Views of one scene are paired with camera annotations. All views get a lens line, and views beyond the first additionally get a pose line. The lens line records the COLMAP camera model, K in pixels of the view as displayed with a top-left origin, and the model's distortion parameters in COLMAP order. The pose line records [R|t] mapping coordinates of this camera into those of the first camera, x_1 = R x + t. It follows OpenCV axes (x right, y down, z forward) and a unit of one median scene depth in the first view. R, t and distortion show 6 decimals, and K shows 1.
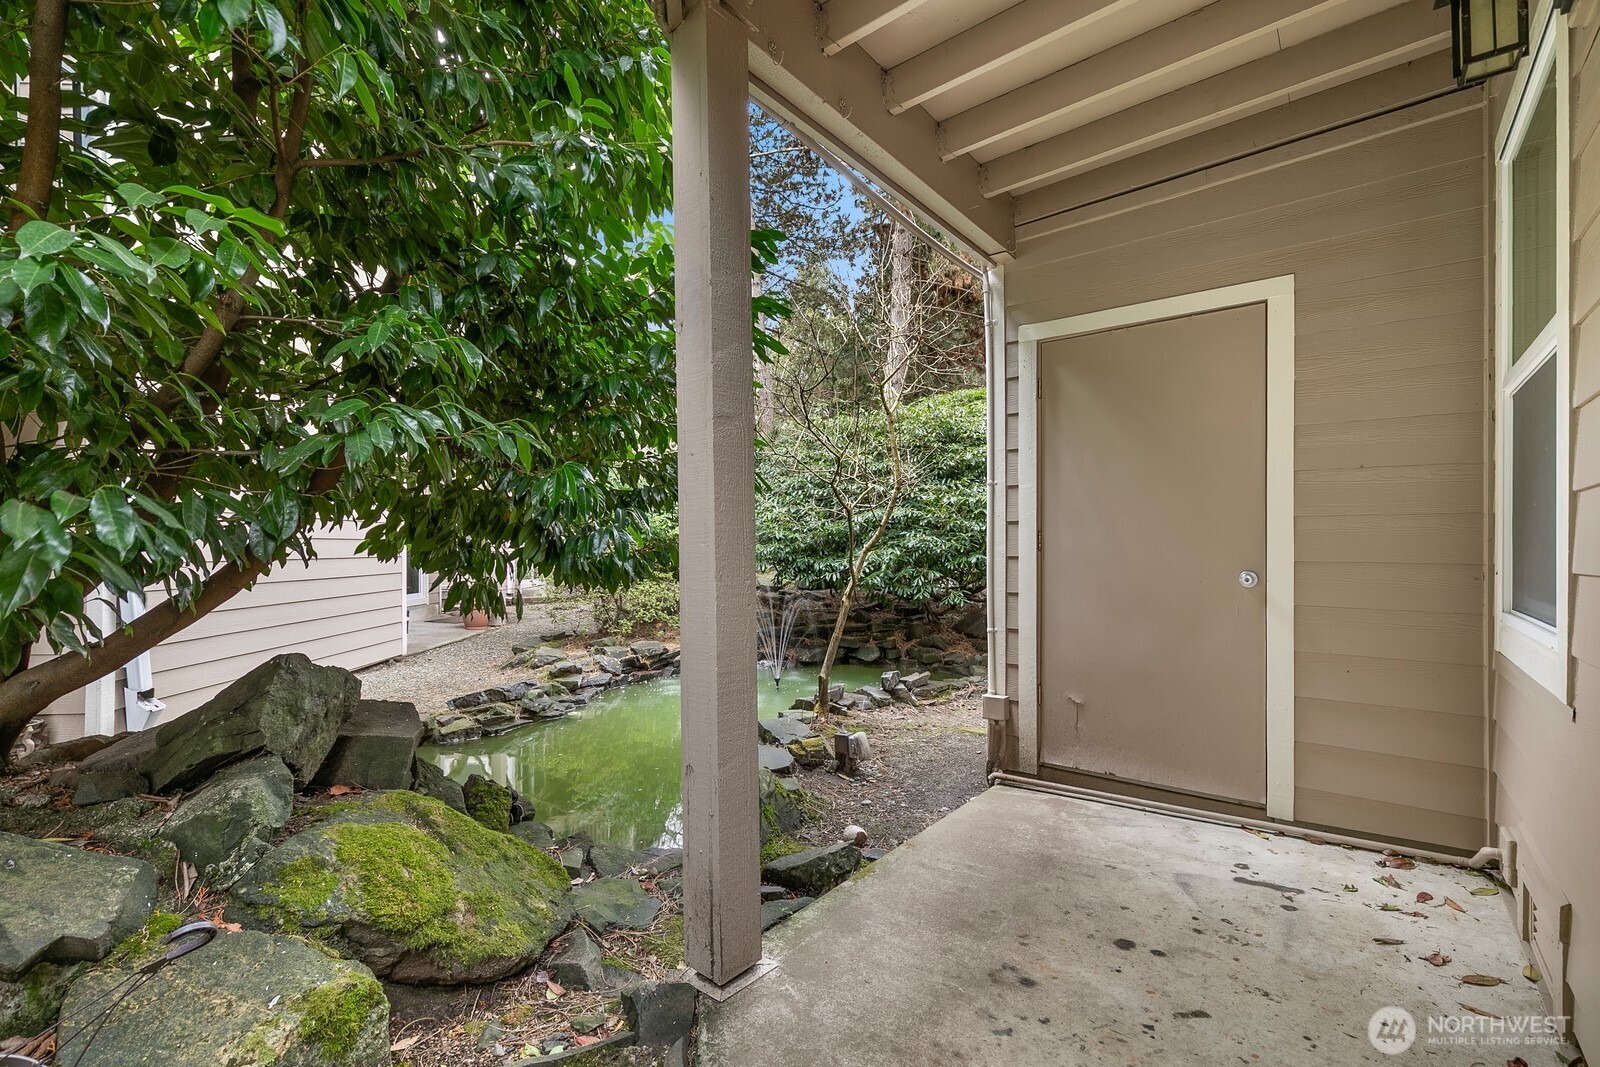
lens RADIAL K [[723.7, 0, 802.0], [0, 723.7, 542.1], [0, 0, 1]] dist [0.015098, -0.000887]
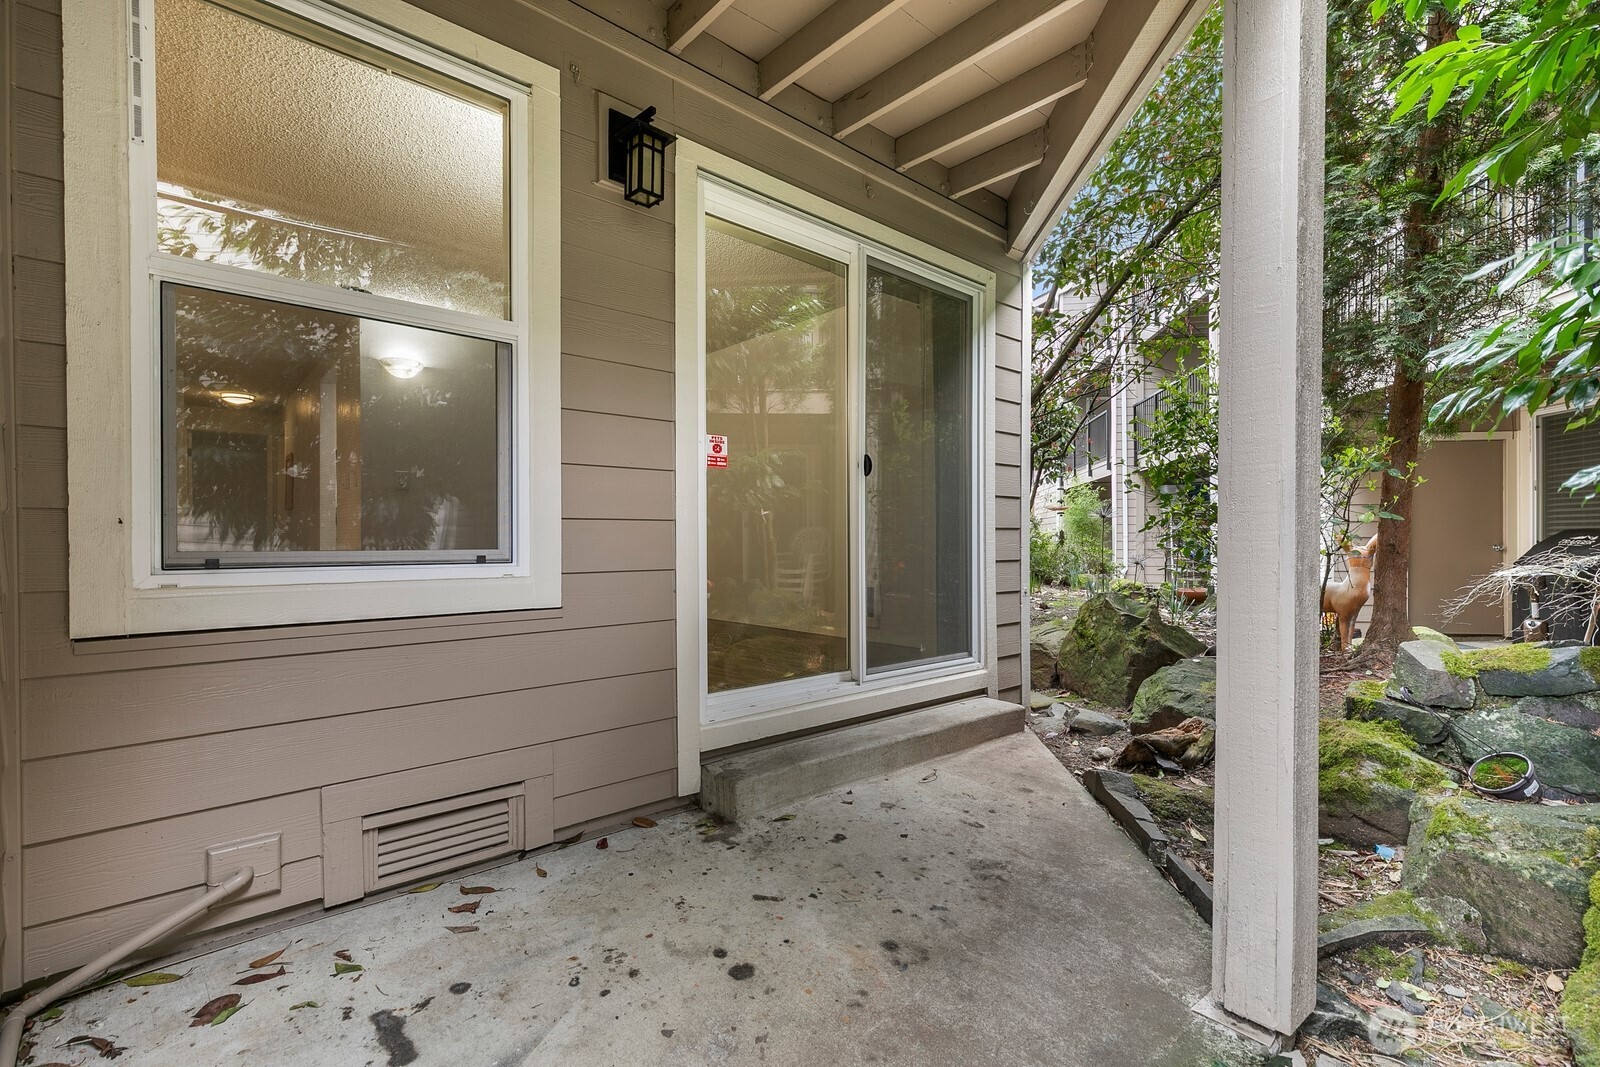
lens RADIAL K [[723.7, 0, 802.0], [0, 723.7, 542.1], [0, 0, 1]] dist [0.015098, -0.000887]
pose [[-0.983311, 0.000718, 0.181931, 0.234711], [0.001244, 0.999995, 0.002778, 0.072753], [-0.181928, 0.002958, -0.983307, 1.828505]]
